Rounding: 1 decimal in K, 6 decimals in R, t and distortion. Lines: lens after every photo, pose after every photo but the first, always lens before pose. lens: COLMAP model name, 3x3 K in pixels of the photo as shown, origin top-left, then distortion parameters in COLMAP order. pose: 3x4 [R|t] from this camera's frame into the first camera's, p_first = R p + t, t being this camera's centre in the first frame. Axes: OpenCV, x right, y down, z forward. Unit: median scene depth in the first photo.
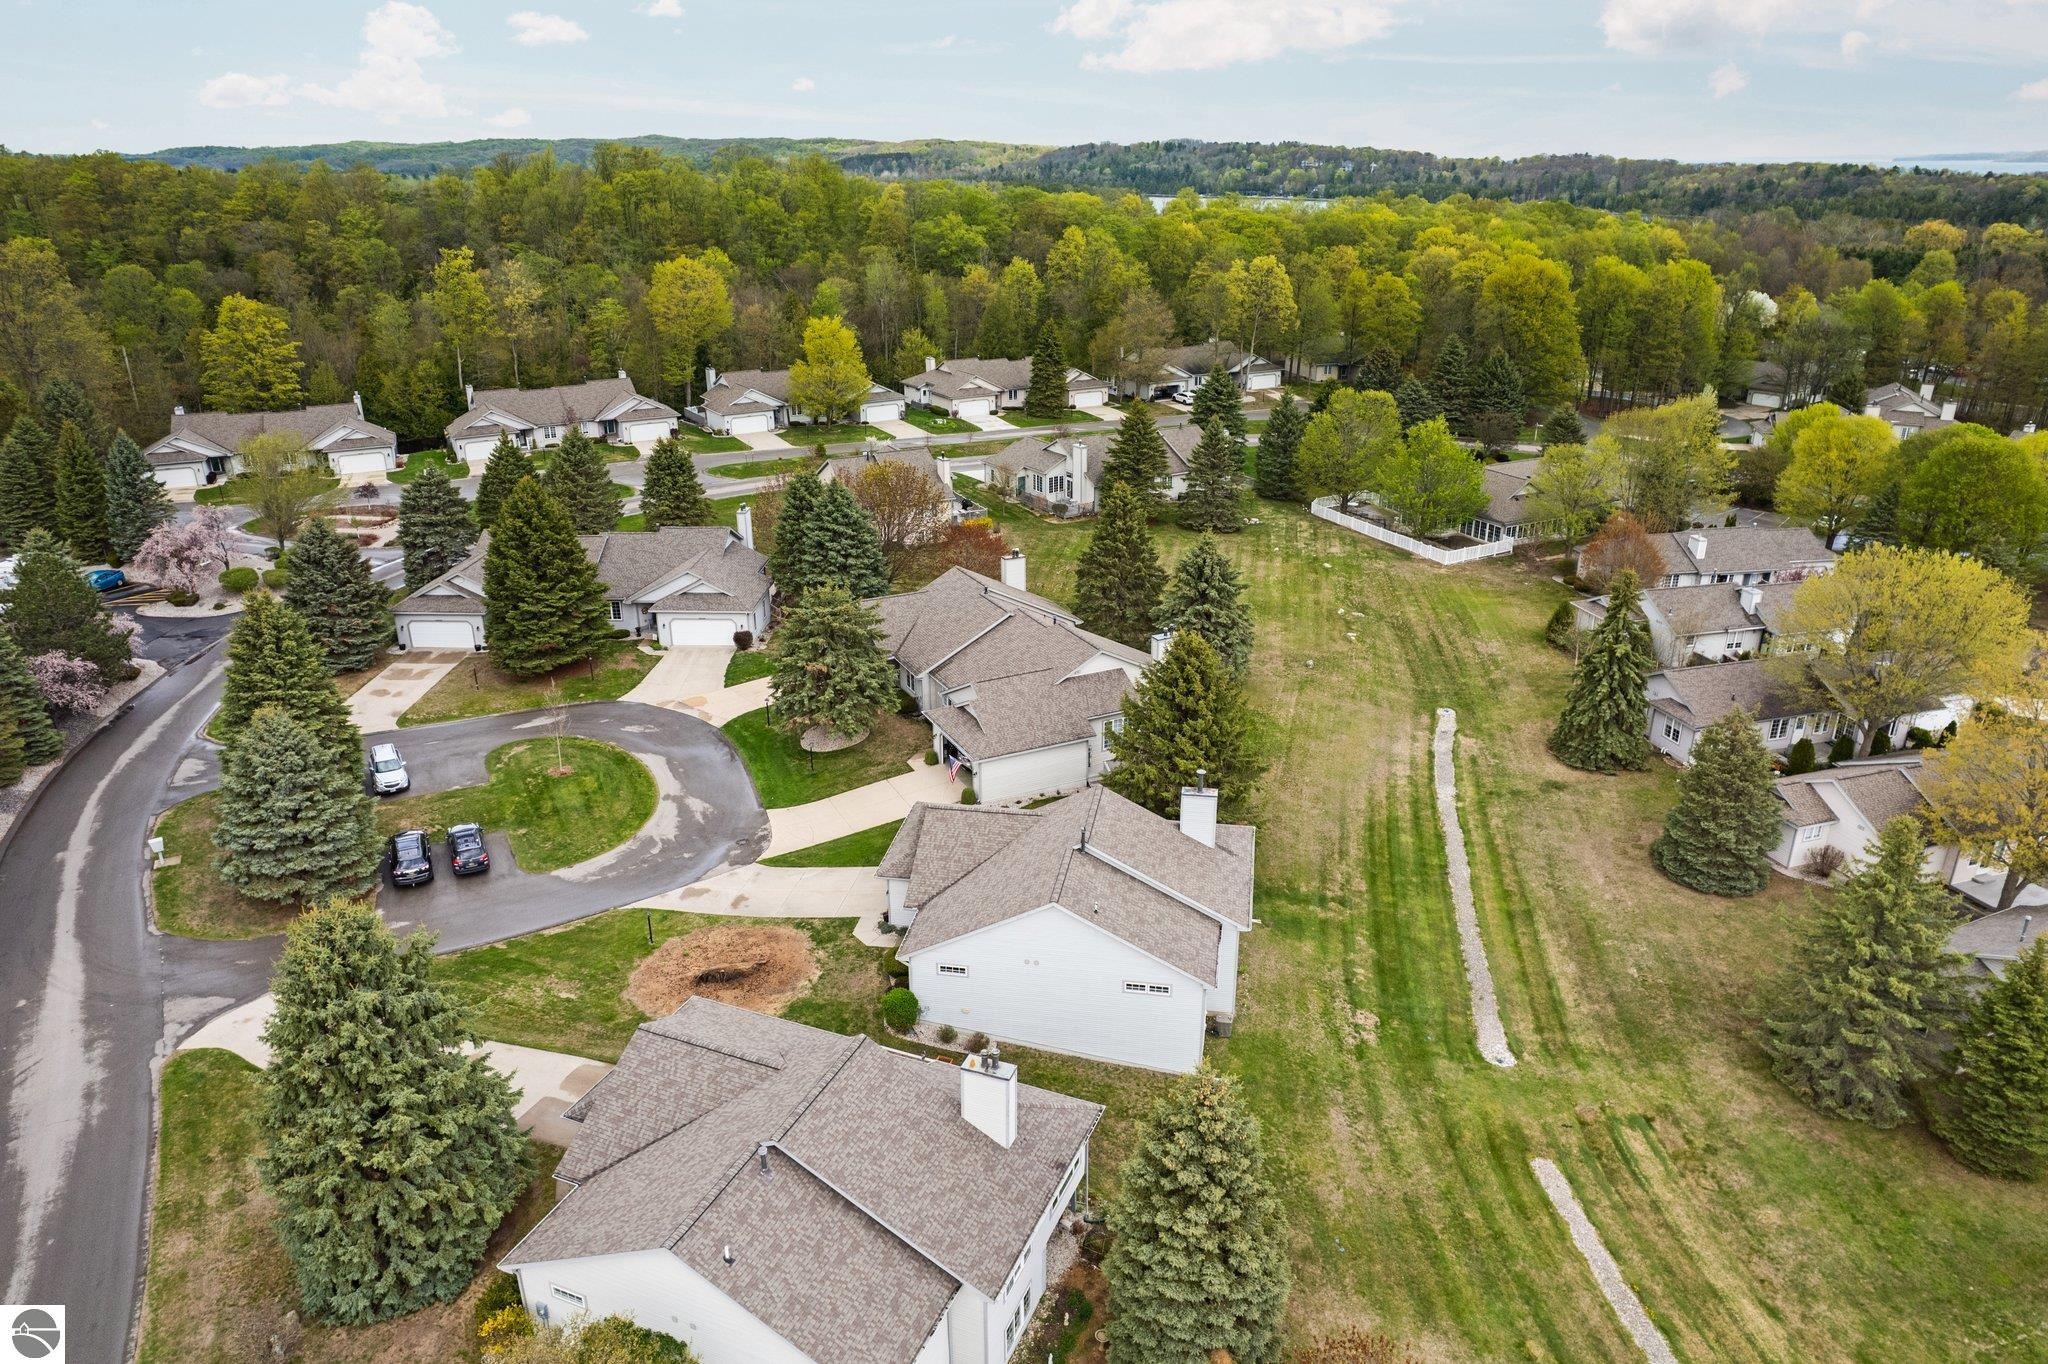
lens RADIAL K [[1339.5, 0, 1022.5], [0, 1339.5, 672.5], [0, 0, 1]] dist [-0.086643, 0.090134]
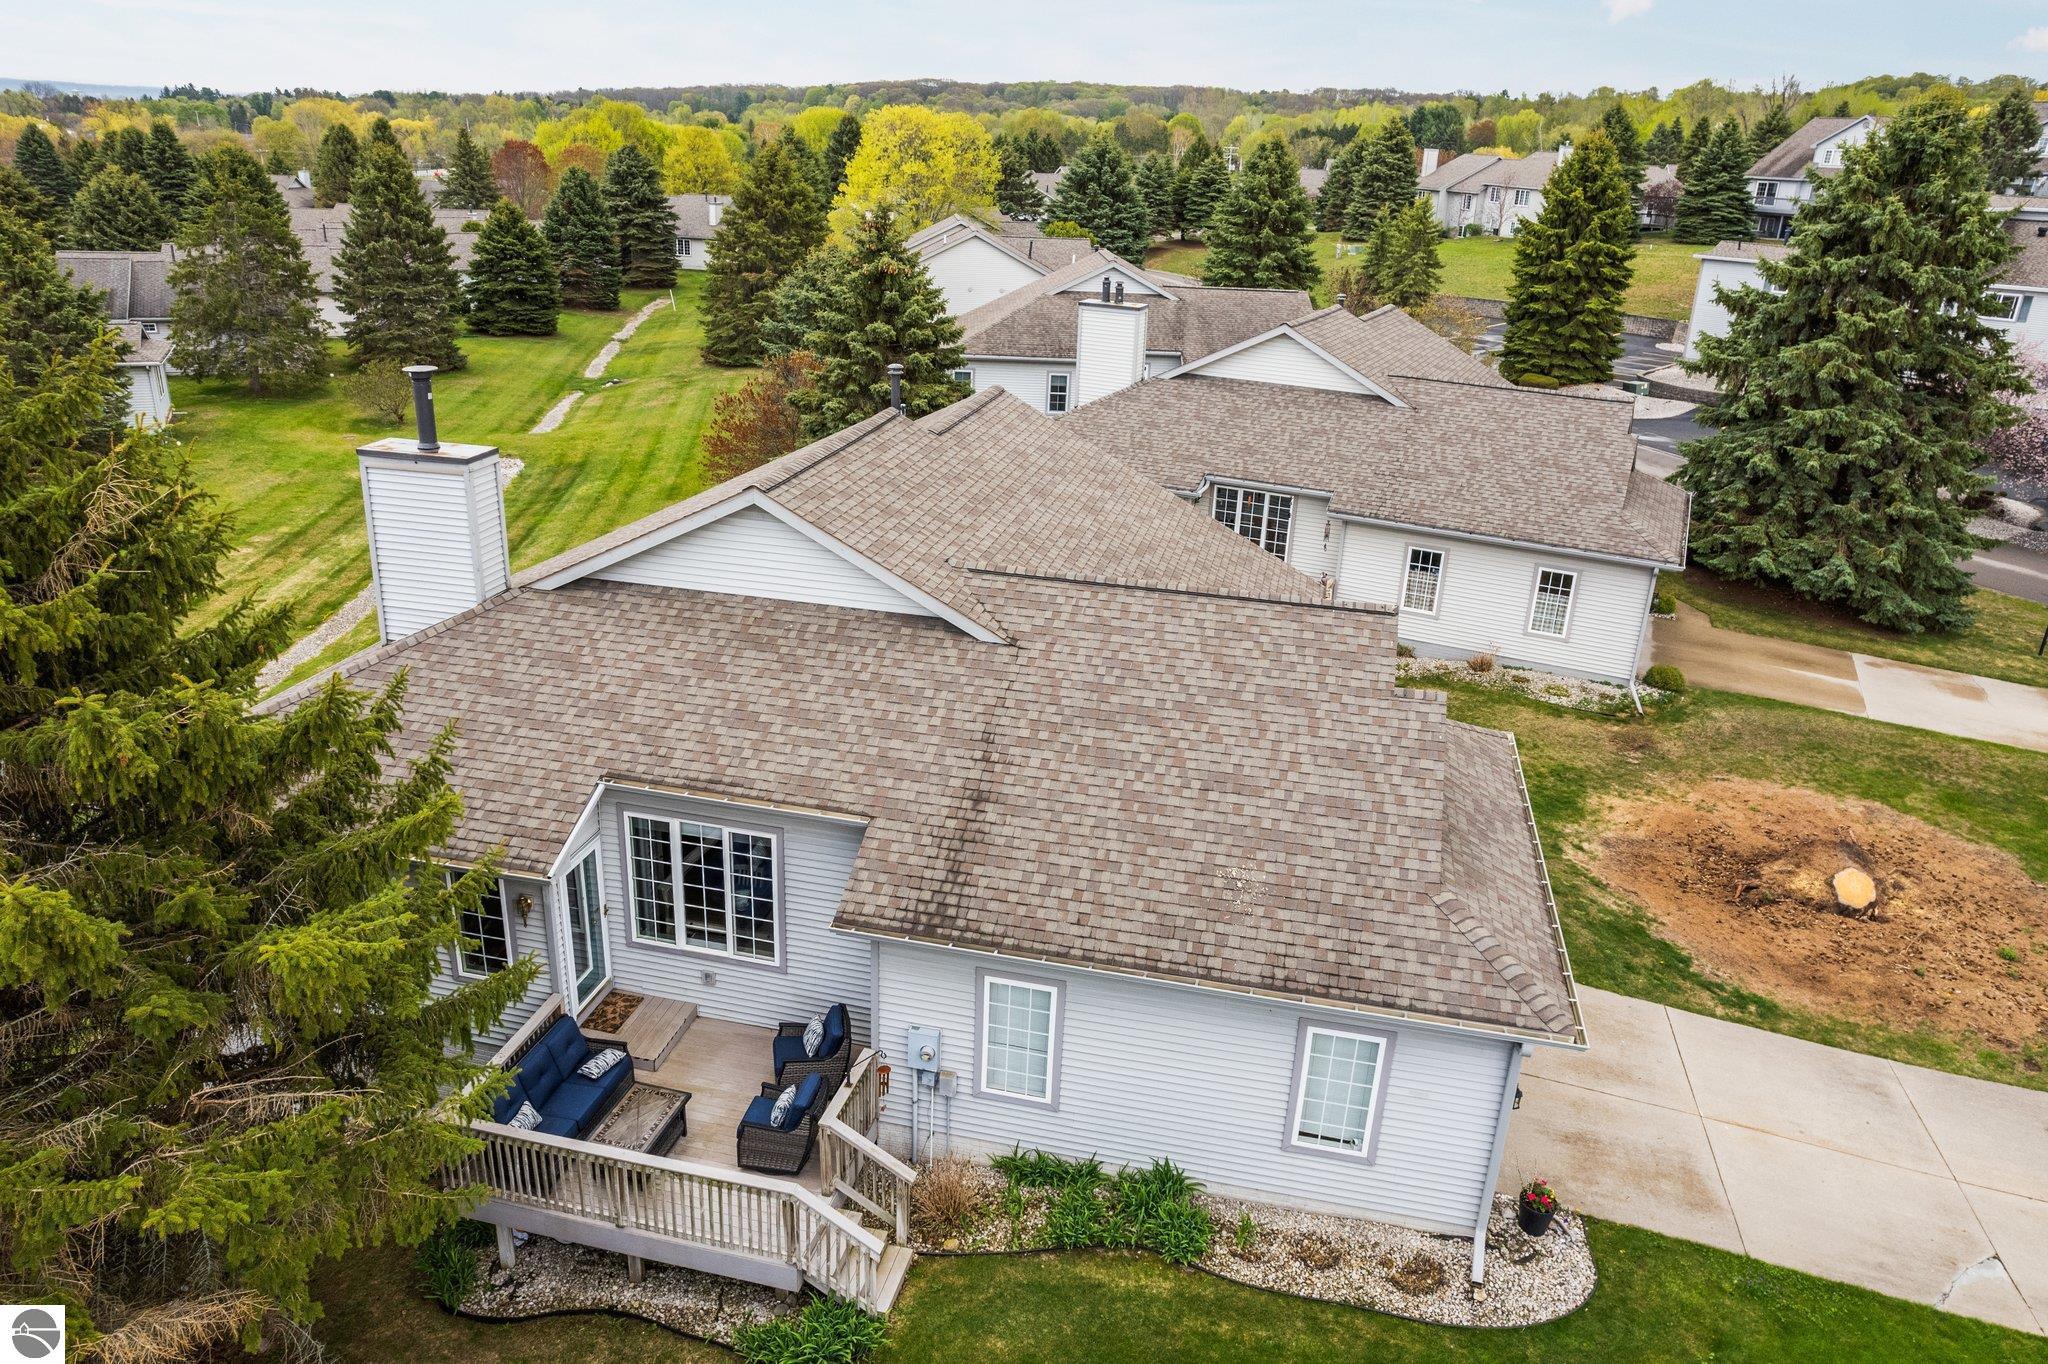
lens RADIAL K [[1408.6, 0, 1030.1], [0, 1408.6, 681.1], [0, 0, 1]] dist [-0.091376, 0.087967]
pose [[-0.998220, -0.053314, 0.026729, -0.005443], [-0.020813, 0.731417, 0.681612, -0.073652], [-0.055890, 0.679843, -0.731225, 1.165145]]
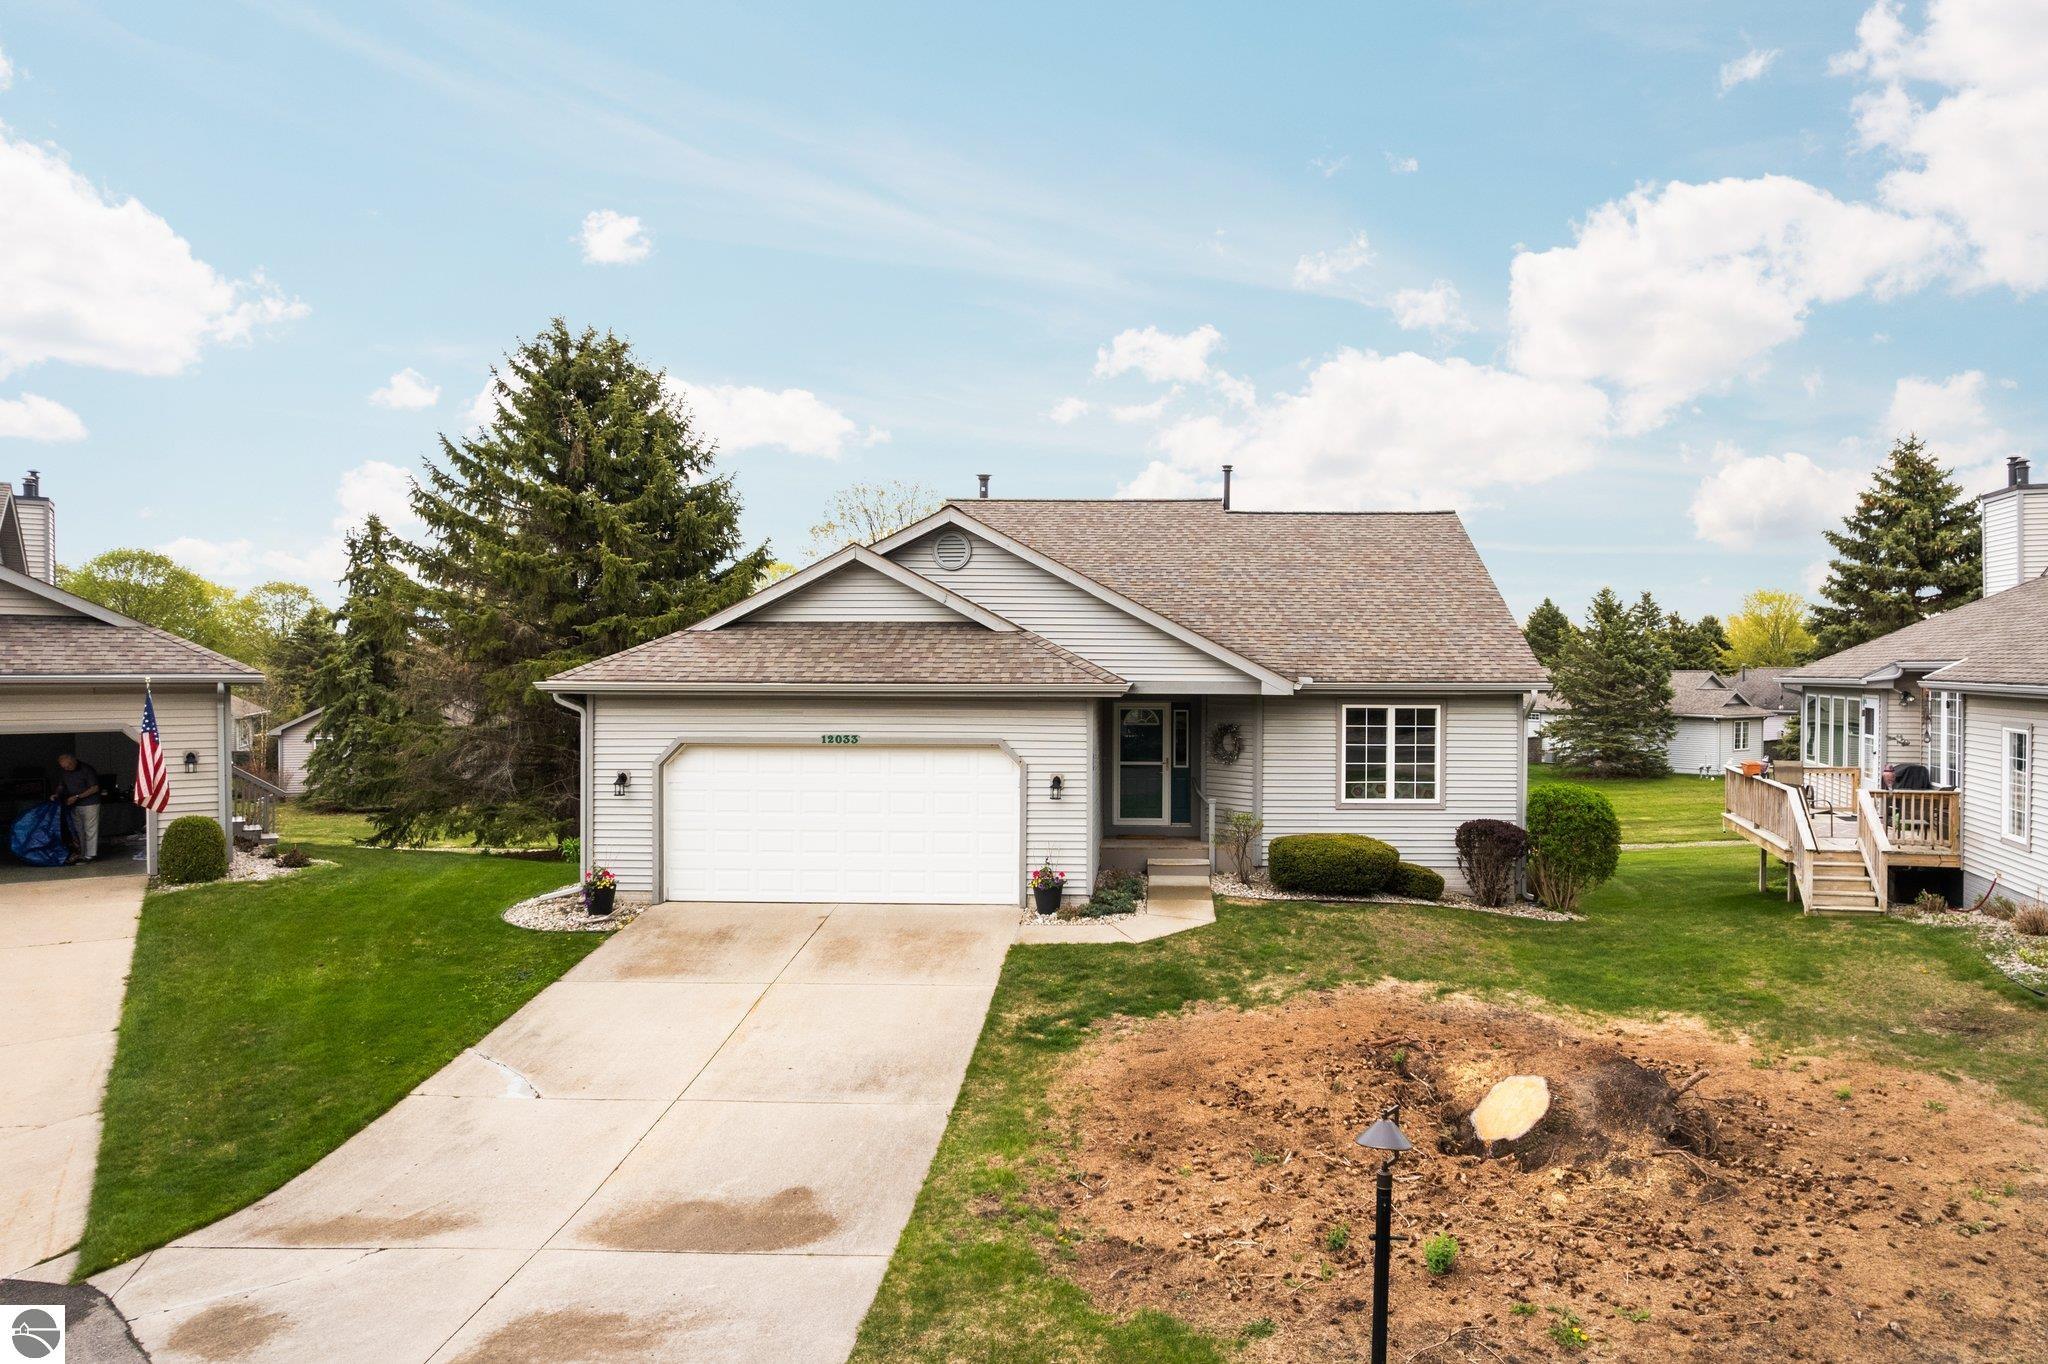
lens RADIAL K [[1359.0, 0, 1148.4], [0, 1359.0, 677.3], [0, 0, 1]] dist [-0.091166, 0.084330]
pose [[-0.165353, -0.013238, 0.986146, -0.369640], [0.358566, 0.930676, 0.072617, 0.124455], [-0.918743, 0.365606, -0.149143, 0.976328]]
